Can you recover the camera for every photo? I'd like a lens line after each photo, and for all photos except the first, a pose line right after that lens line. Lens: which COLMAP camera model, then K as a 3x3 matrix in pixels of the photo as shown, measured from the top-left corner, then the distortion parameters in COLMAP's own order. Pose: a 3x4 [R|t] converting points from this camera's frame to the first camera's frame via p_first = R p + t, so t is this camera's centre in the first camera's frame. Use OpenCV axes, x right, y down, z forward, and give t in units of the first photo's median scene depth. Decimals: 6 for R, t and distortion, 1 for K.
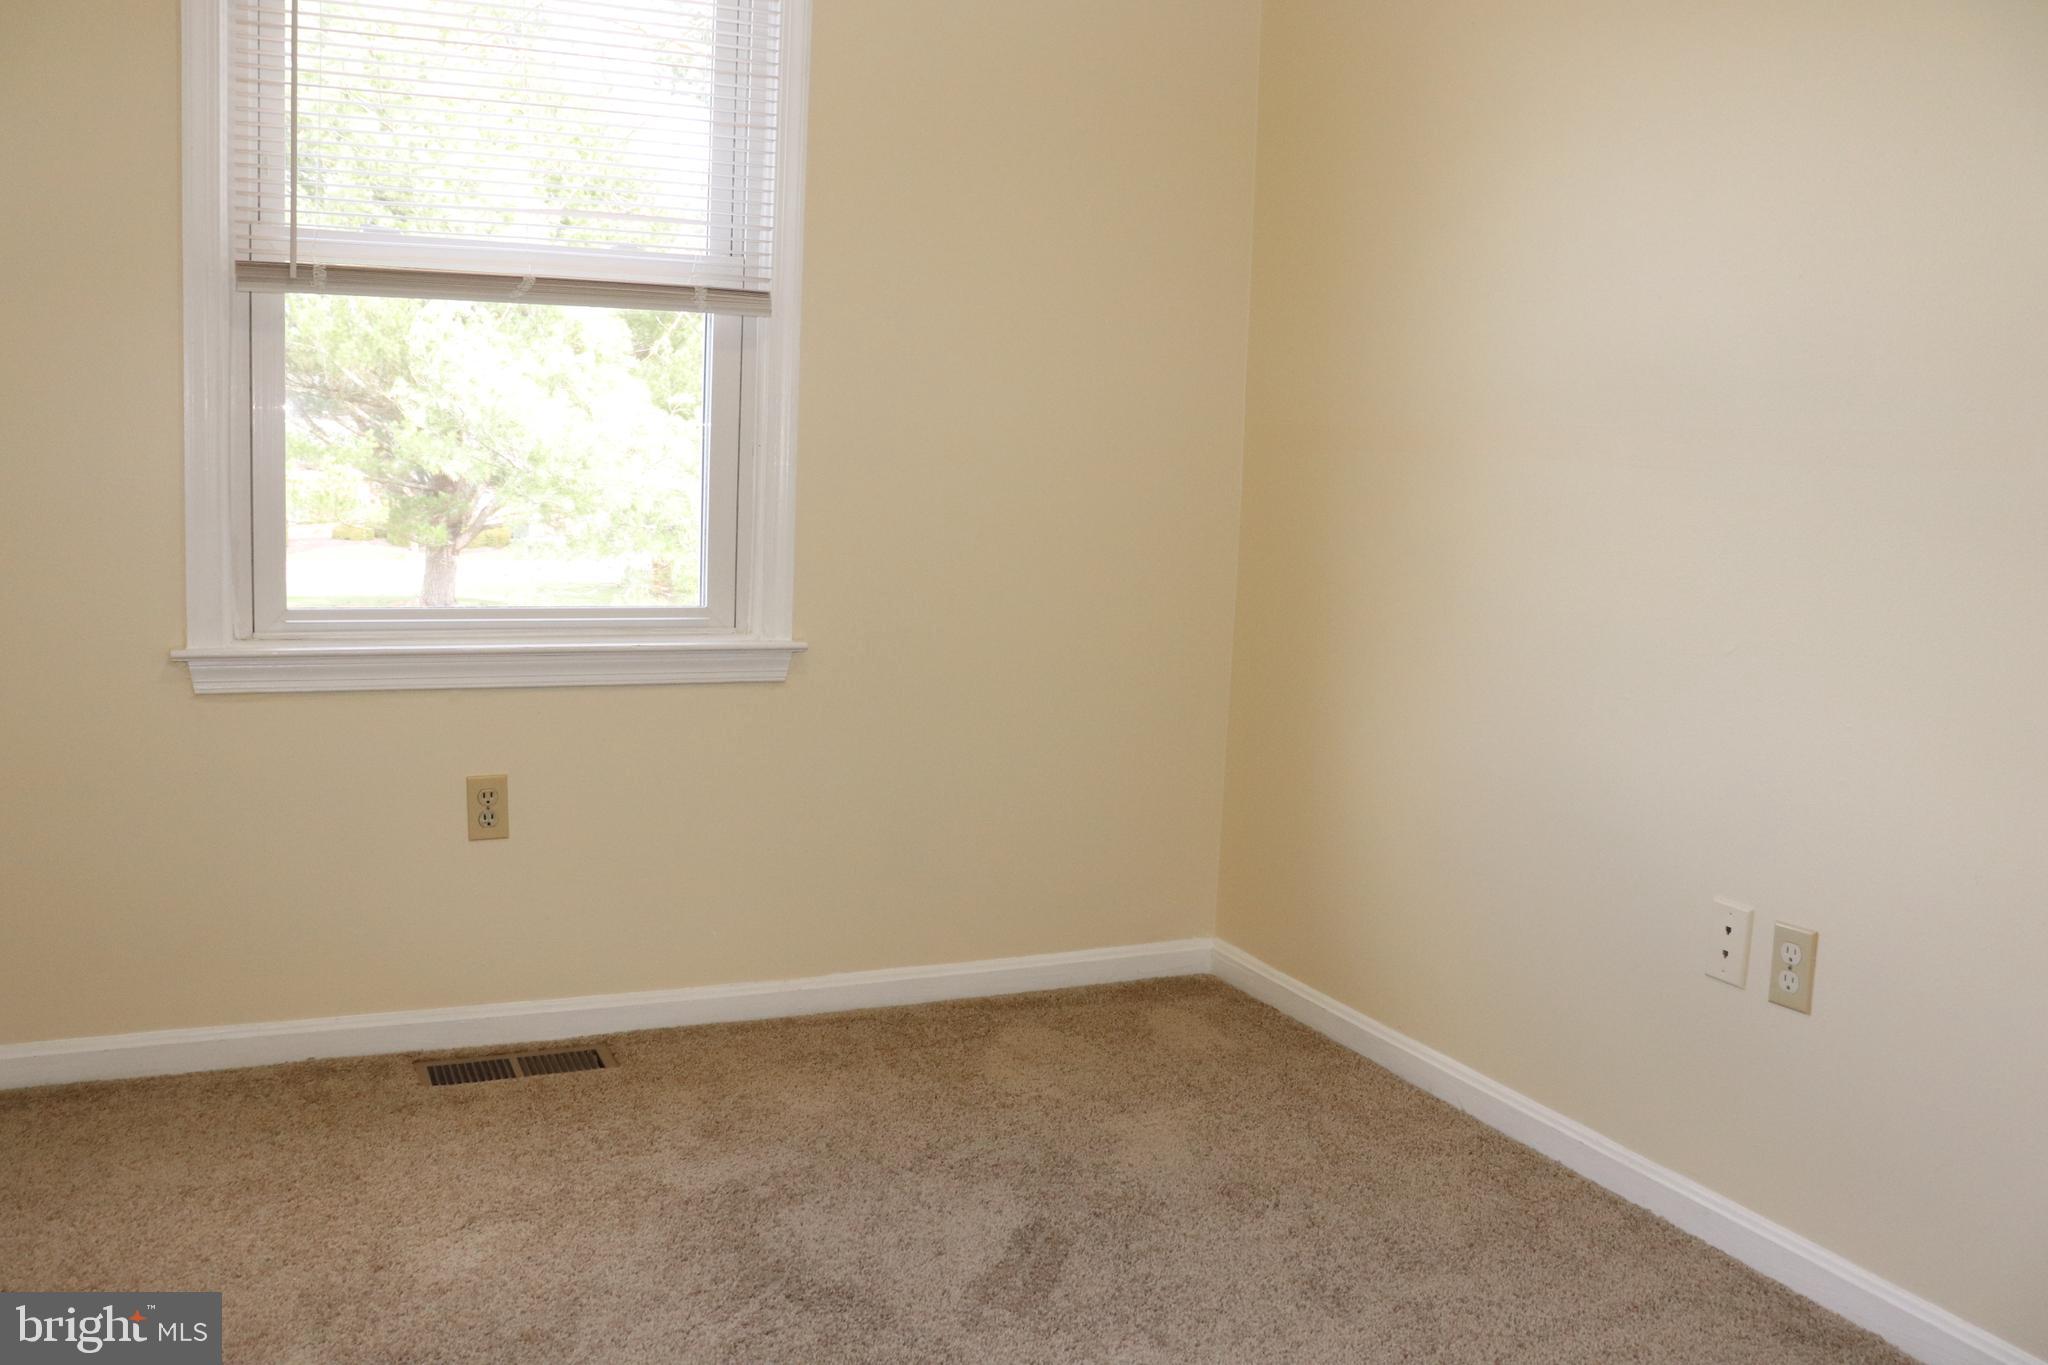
lens RADIAL K [[1708.0, 0, 1011.6], [0, 1708.0, 683.7], [0, 0, 1]] dist [-0.169740, 0.153314]
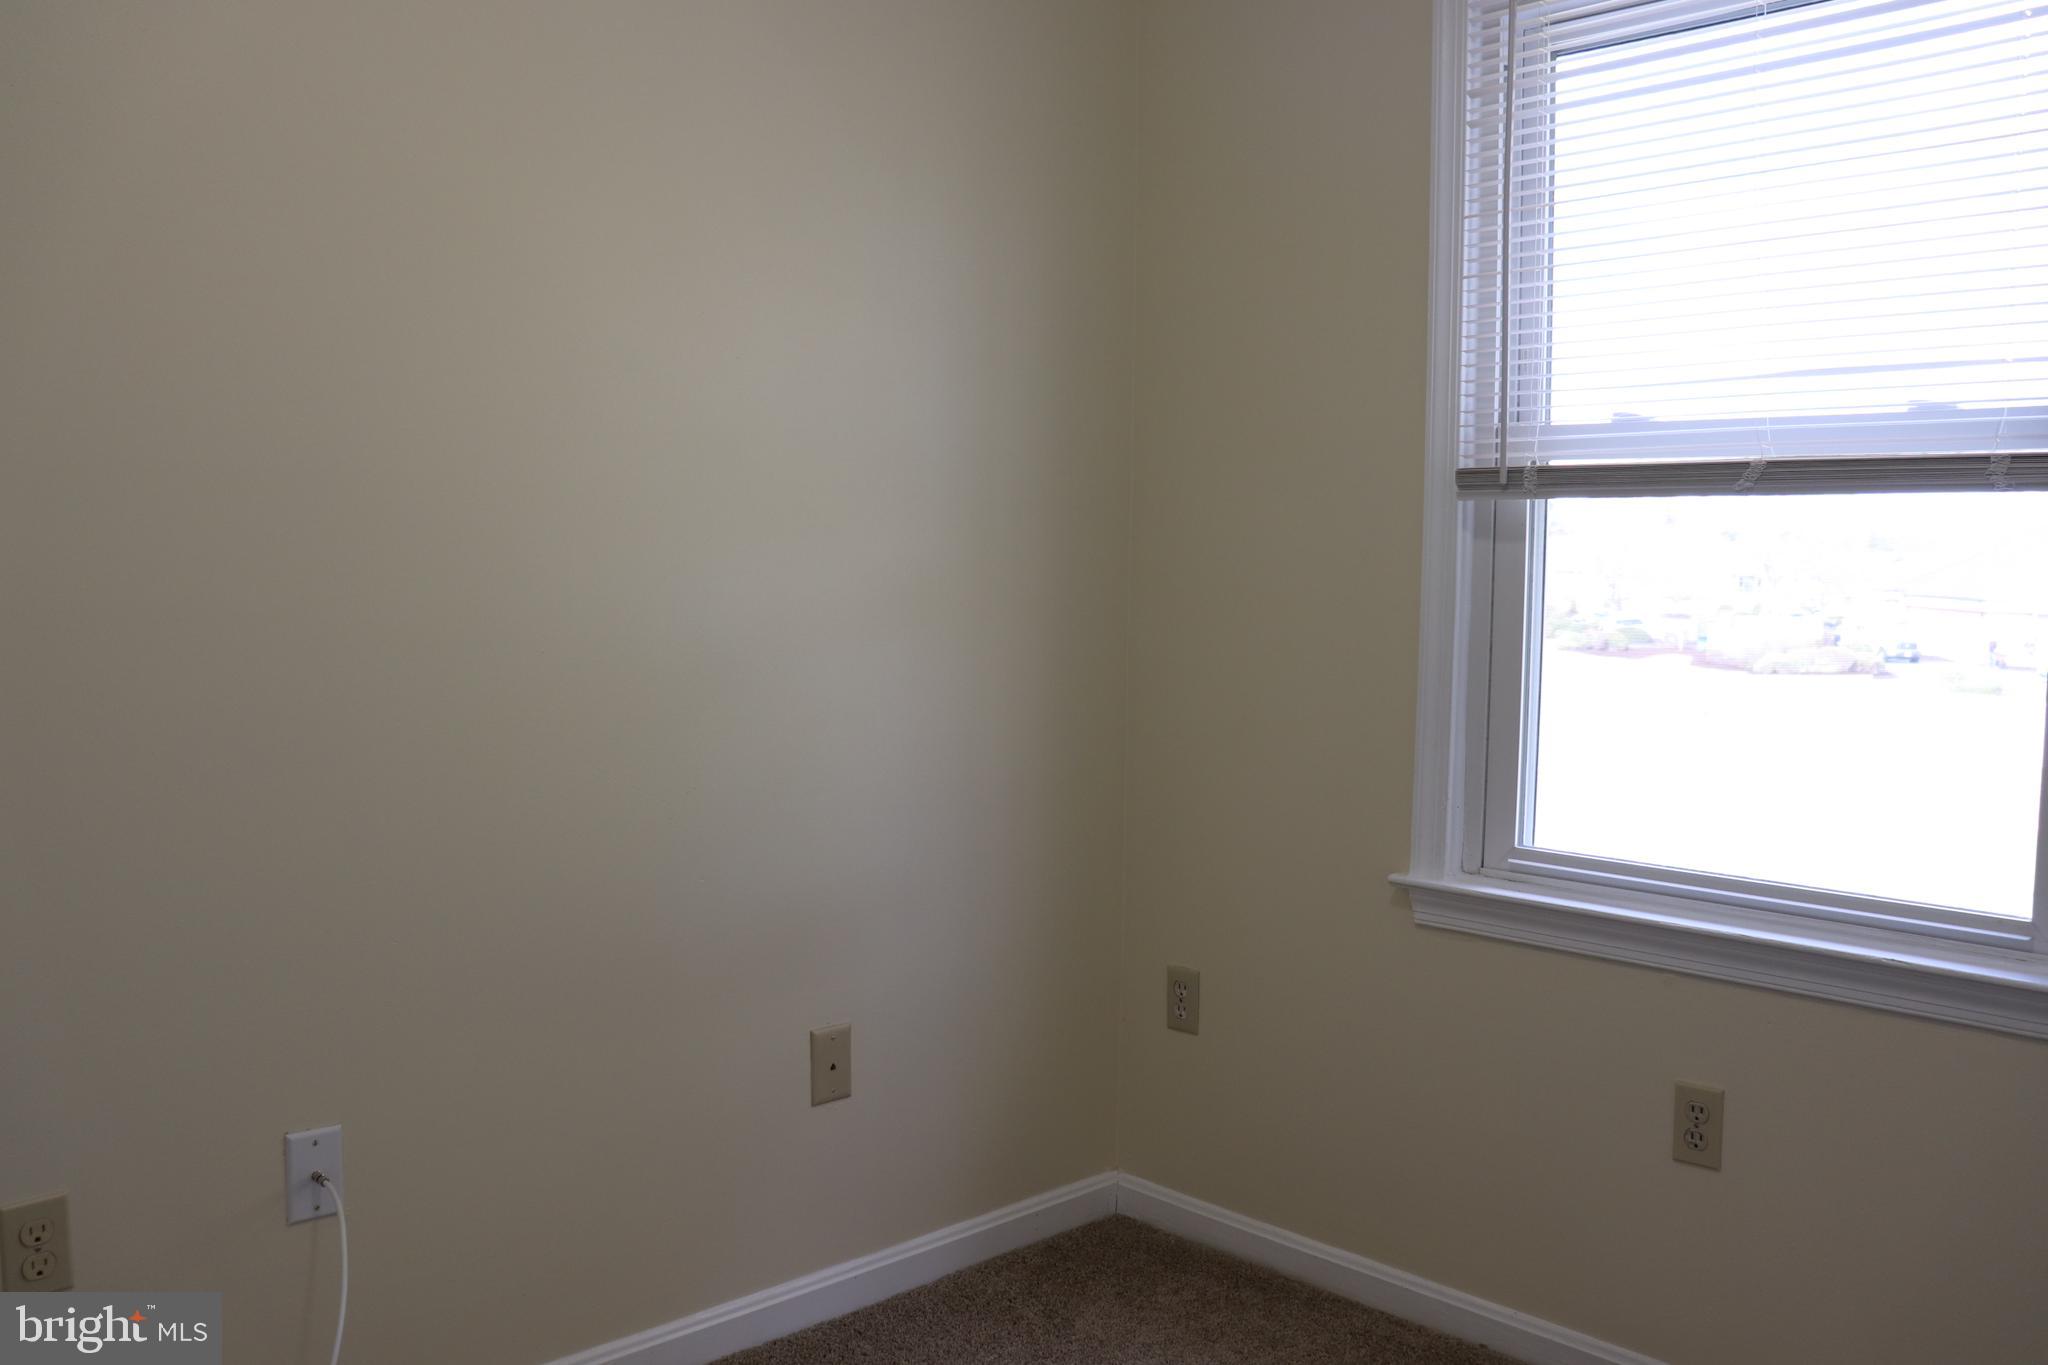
lens RADIAL K [[1708.0, 0, 1011.6], [0, 1708.0, 683.7], [0, 0, 1]] dist [-0.169740, 0.153314]
pose [[0.317448, 0.021862, -0.948024, 0.345933], [-0.148004, 0.988625, -0.026761, -0.068579], [0.936655, 0.148807, 0.317072, 0.447417]]
